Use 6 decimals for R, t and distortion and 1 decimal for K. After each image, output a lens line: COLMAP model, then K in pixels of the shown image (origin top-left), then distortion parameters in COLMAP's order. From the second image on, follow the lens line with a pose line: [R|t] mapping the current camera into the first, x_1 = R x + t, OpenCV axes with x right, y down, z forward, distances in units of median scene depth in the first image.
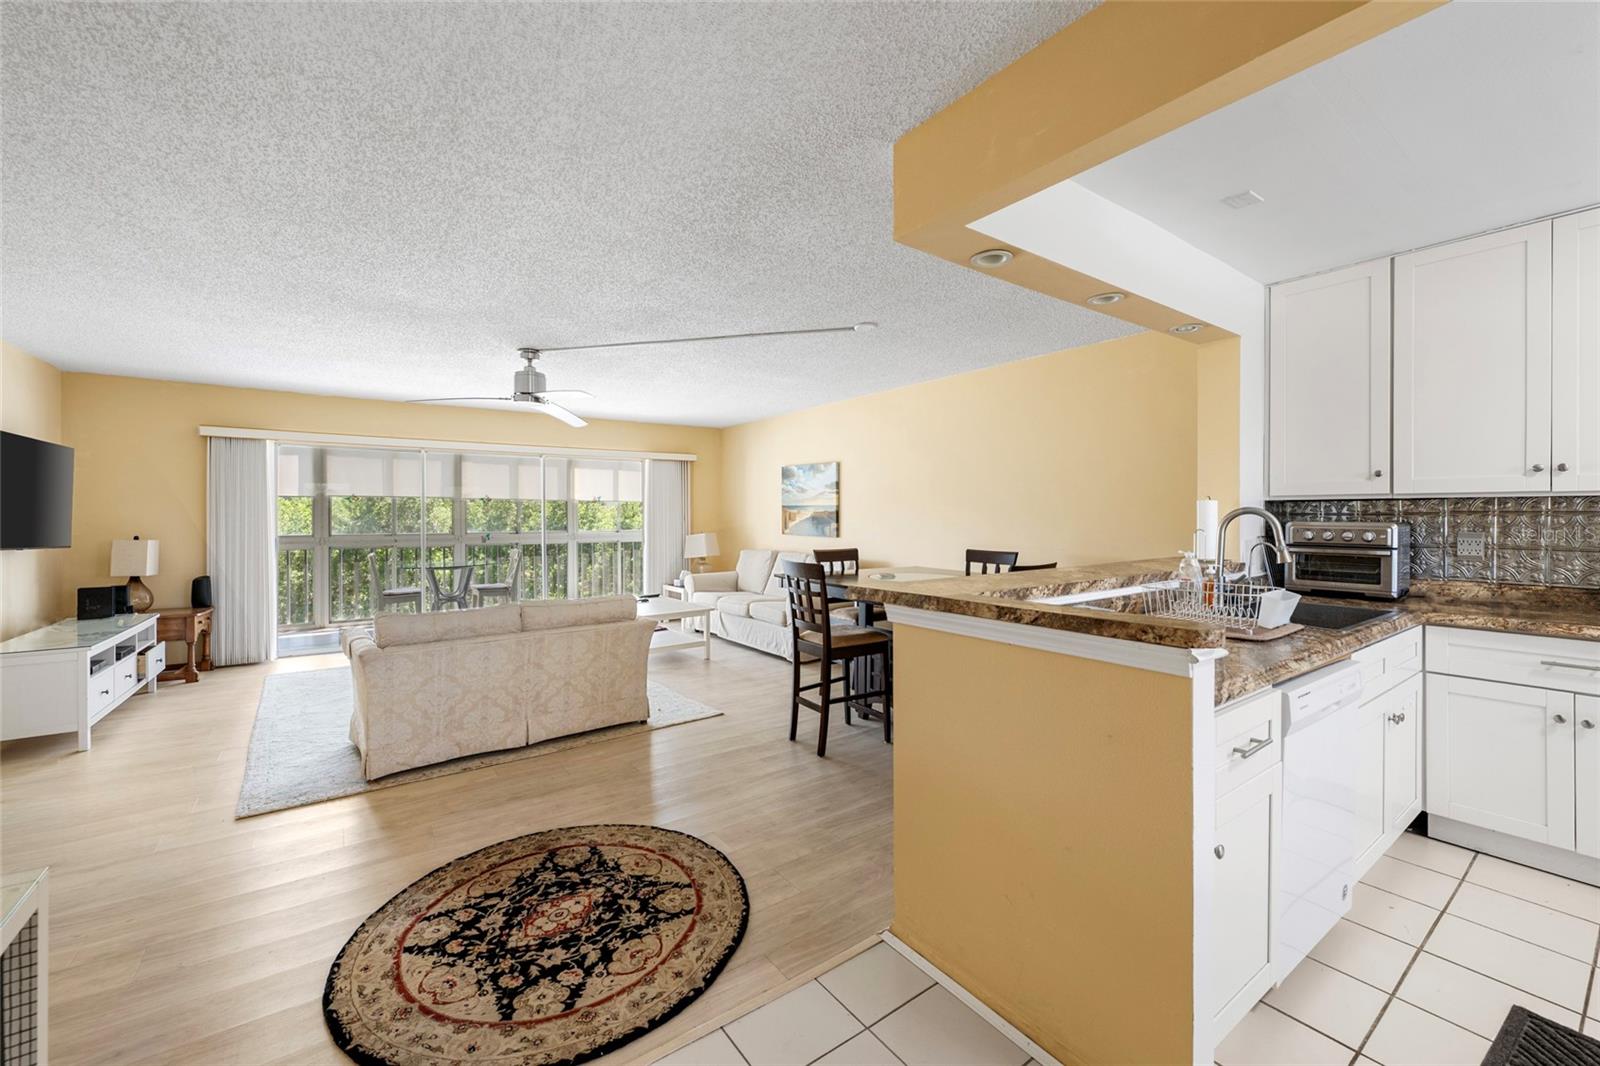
lens RADIAL K [[633.1, 0, 795.6], [0, 633.1, 516.2], [0, 0, 1]] dist [-0.000251, -0.000010]
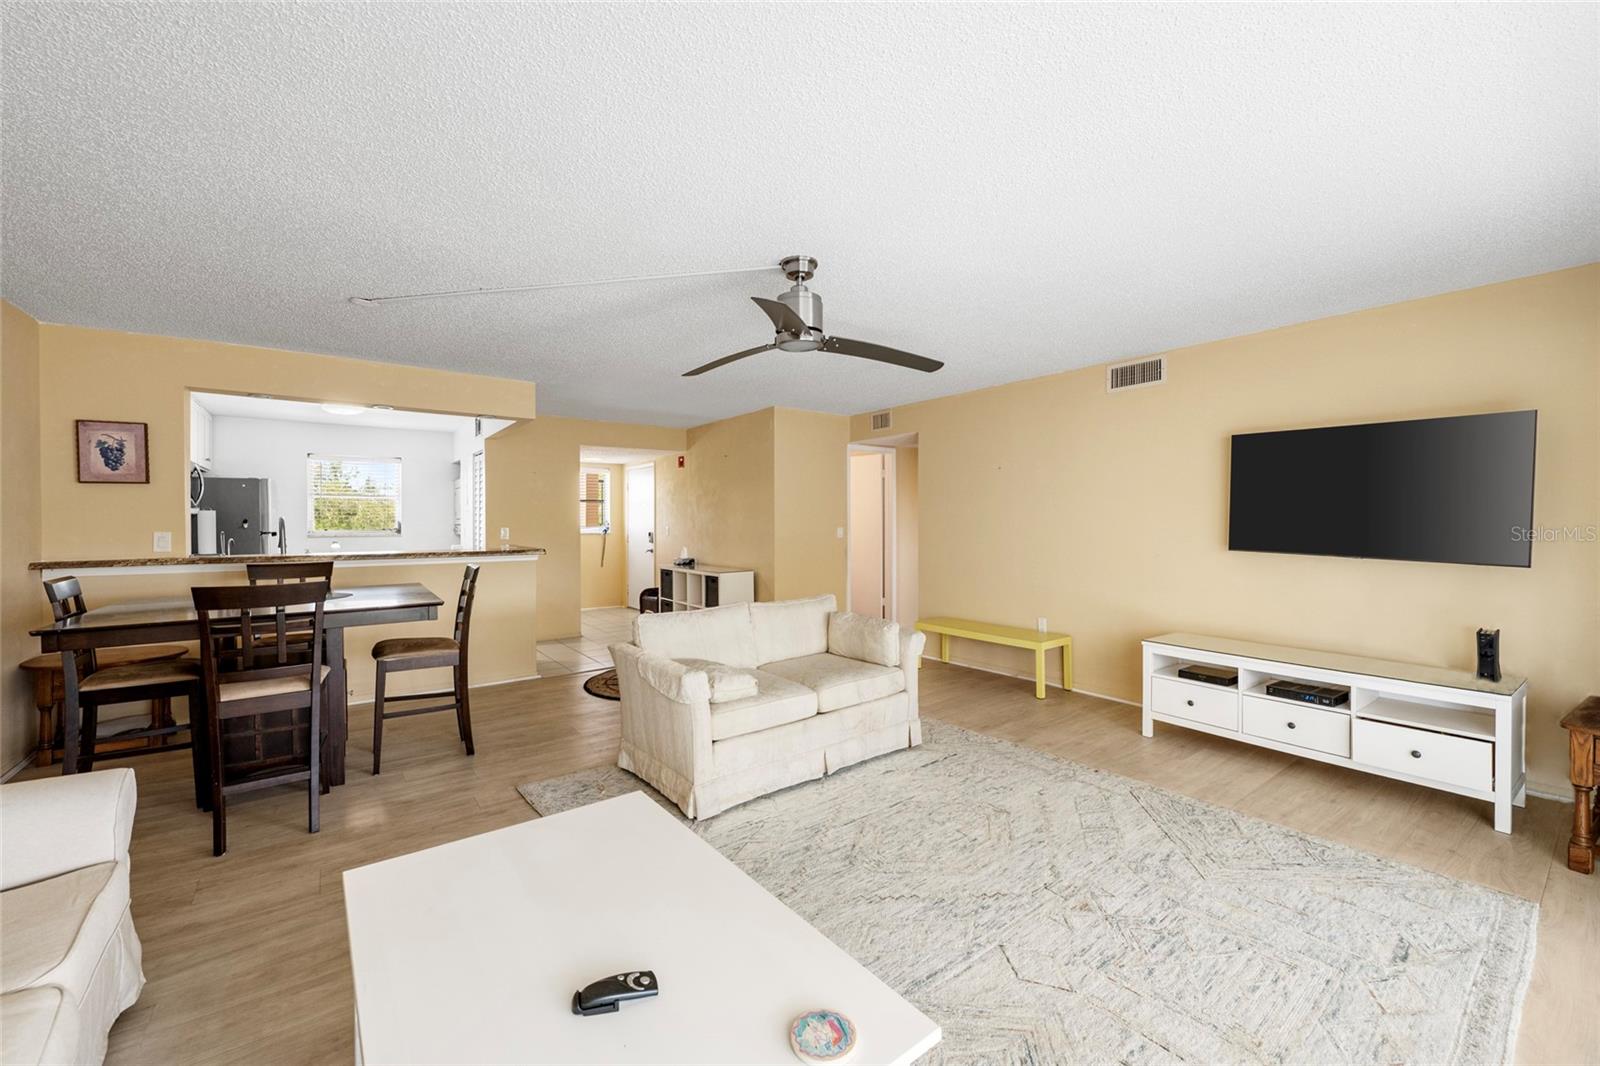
lens RADIAL K [[636.2, 0, 805.9], [0, 636.2, 526.1], [0, 0, 1]] dist [-0.002386, -0.000318]
pose [[-0.999723, 0.004340, -0.023149, -0.394908], [0.004056, 0.999916, 0.012295, -0.002505], [0.023200, 0.012197, -0.999656, 1.582234]]
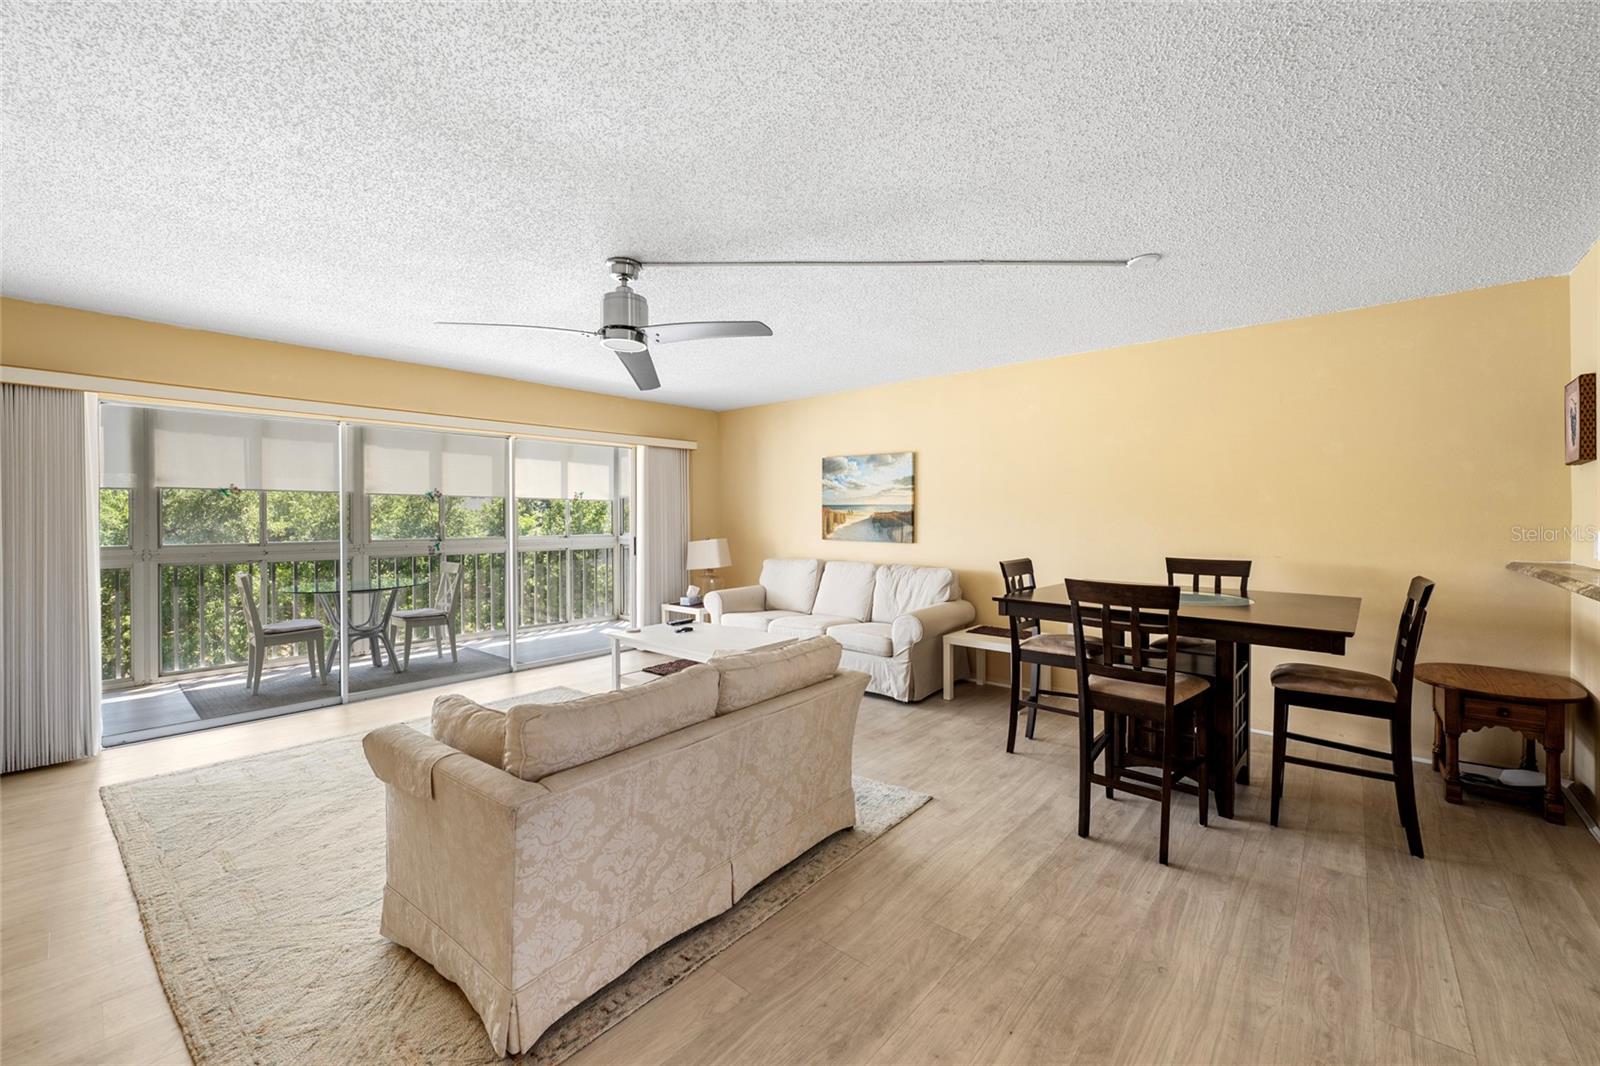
lens RADIAL K [[635.7, 0, 799.5], [0, 635.7, 518.0], [0, 0, 1]] dist [-0.002436, -0.000423]
pose [[0.973141, -0.000744, 0.230208, -0.379647], [0.000769, 1.000000, -0.000018, 0.000510], [-0.230208, 0.000195, 0.973141, 0.311181]]
